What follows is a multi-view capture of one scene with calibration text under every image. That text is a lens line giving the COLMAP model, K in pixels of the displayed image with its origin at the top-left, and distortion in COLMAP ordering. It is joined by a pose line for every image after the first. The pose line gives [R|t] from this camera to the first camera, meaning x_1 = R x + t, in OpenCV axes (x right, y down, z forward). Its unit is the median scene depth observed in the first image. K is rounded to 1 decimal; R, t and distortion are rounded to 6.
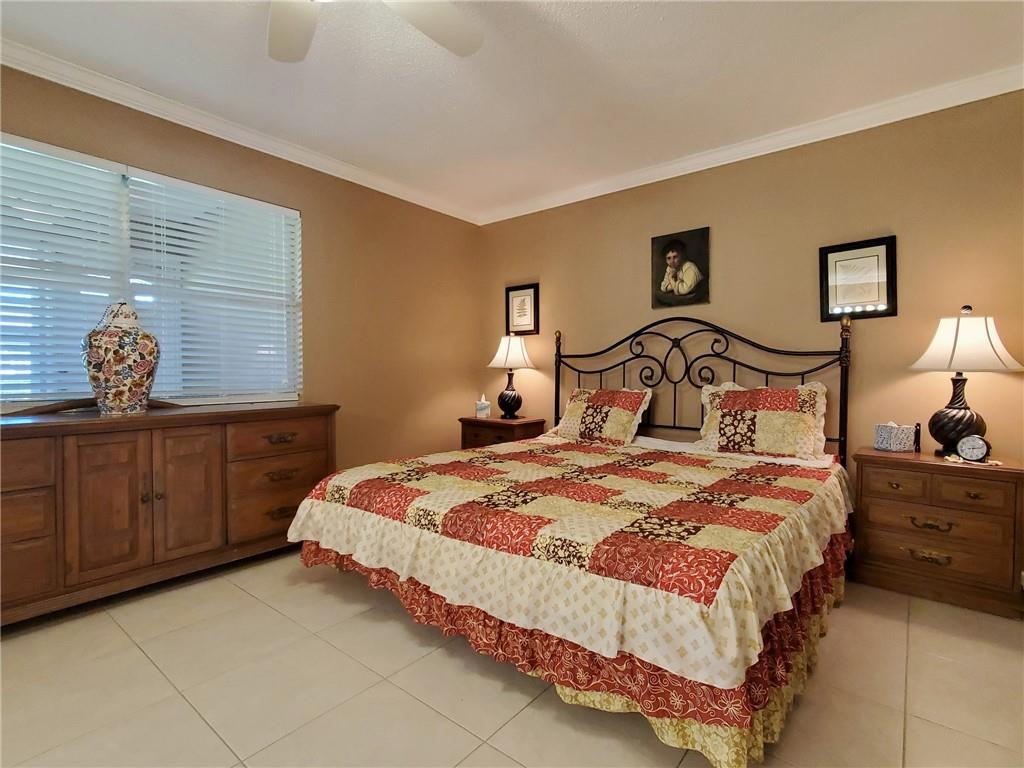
lens RADIAL K [[534.1, 0, 514.3], [0, 534.1, 387.3], [0, 0, 1]] dist [0.000680, 0.001356]
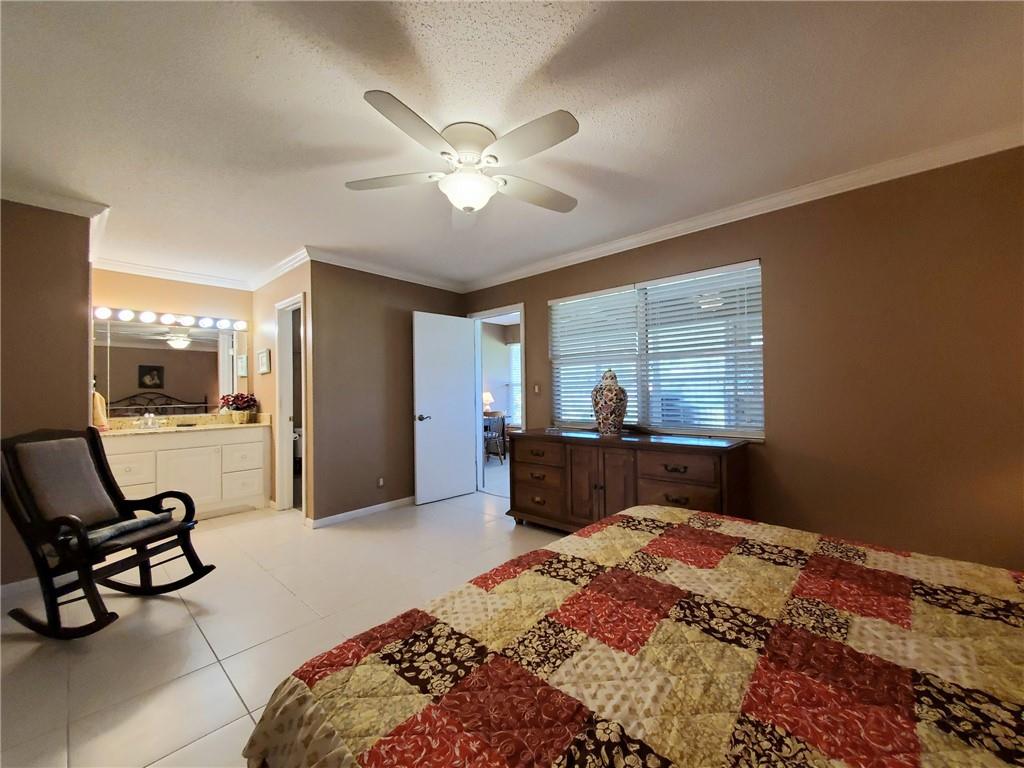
lens RADIAL K [[405.4, 0, 506.5], [0, 405.4, 388.4], [0, 0, 1]] dist [-0.000469, 0.000084]
pose [[-0.092085, -0.010667, -0.995694, 0.613549], [-0.010860, 0.999894, -0.009707, -0.087032], [0.995692, 0.009920, -0.092191, 0.816245]]
